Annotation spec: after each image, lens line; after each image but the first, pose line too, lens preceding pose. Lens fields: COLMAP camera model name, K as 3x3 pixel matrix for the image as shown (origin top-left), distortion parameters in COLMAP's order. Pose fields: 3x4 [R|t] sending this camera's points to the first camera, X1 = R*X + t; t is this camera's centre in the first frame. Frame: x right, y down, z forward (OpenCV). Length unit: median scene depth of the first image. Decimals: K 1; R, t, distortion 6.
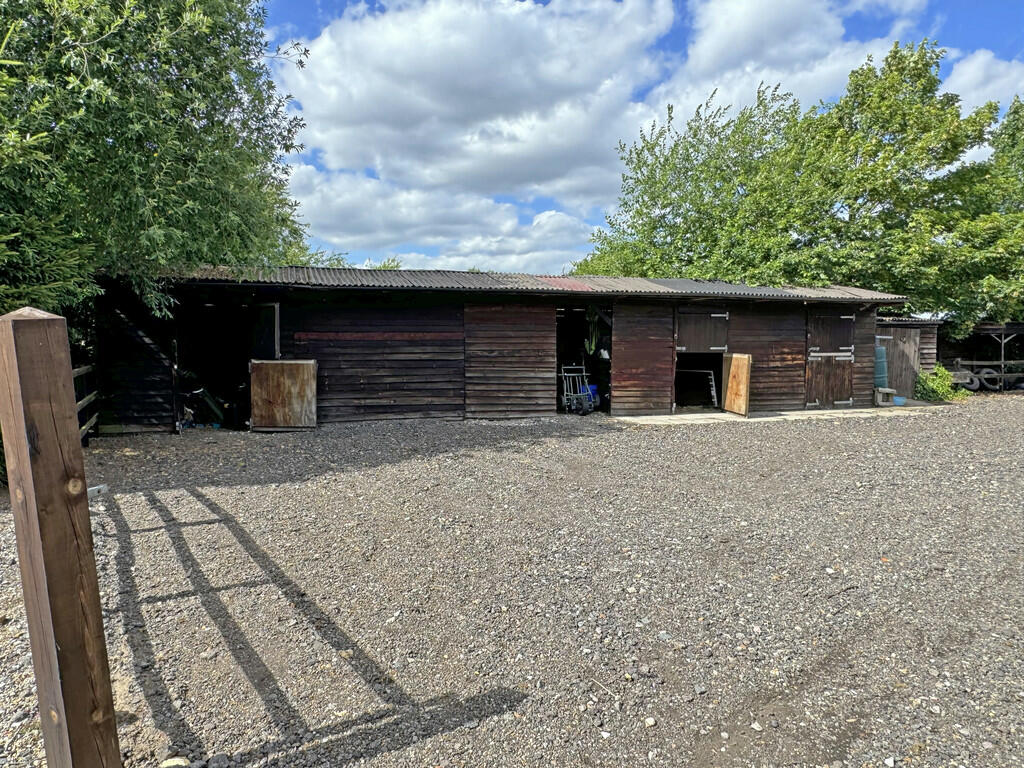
lens RADIAL K [[654.6, 0, 512.7], [0, 654.6, 384.3], [0, 0, 1]] dist [-0.001545, 0.000566]
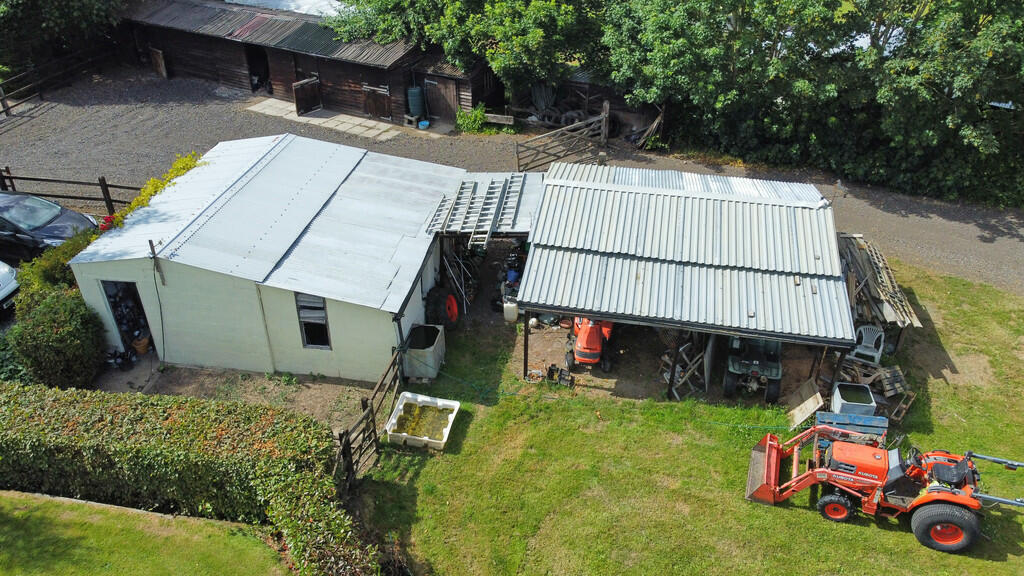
lens RADIAL K [[756.1, 0, 513.4], [0, 756.1, 284.0], [0, 0, 1]] dist [-0.006554, -0.001192]
pose [[0.734317, 0.368833, -0.569861, 2.066907], [-0.059052, 0.871031, 0.487666, -0.583664], [0.676234, -0.324450, 0.661393, -0.202456]]
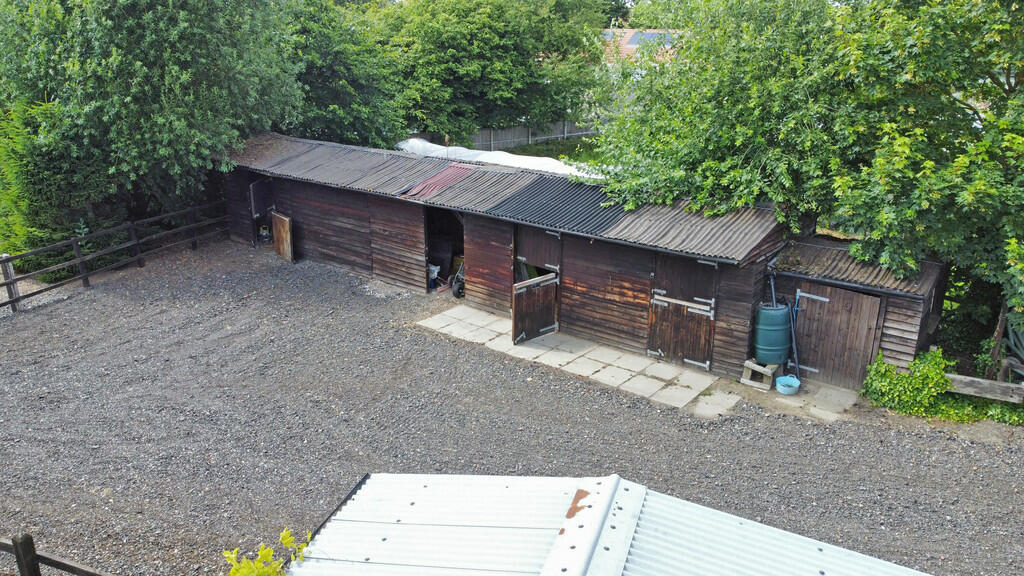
lens RADIAL K [[756.1, 0, 512.9], [0, 756.1, 288.7], [0, 0, 1]] dist [-0.006554, -0.001192]
pose [[0.610855, 0.253827, -0.749952, 1.078301], [-0.067593, 0.960478, 0.270025, -0.307586], [0.788852, -0.114255, 0.603869, 0.274111]]
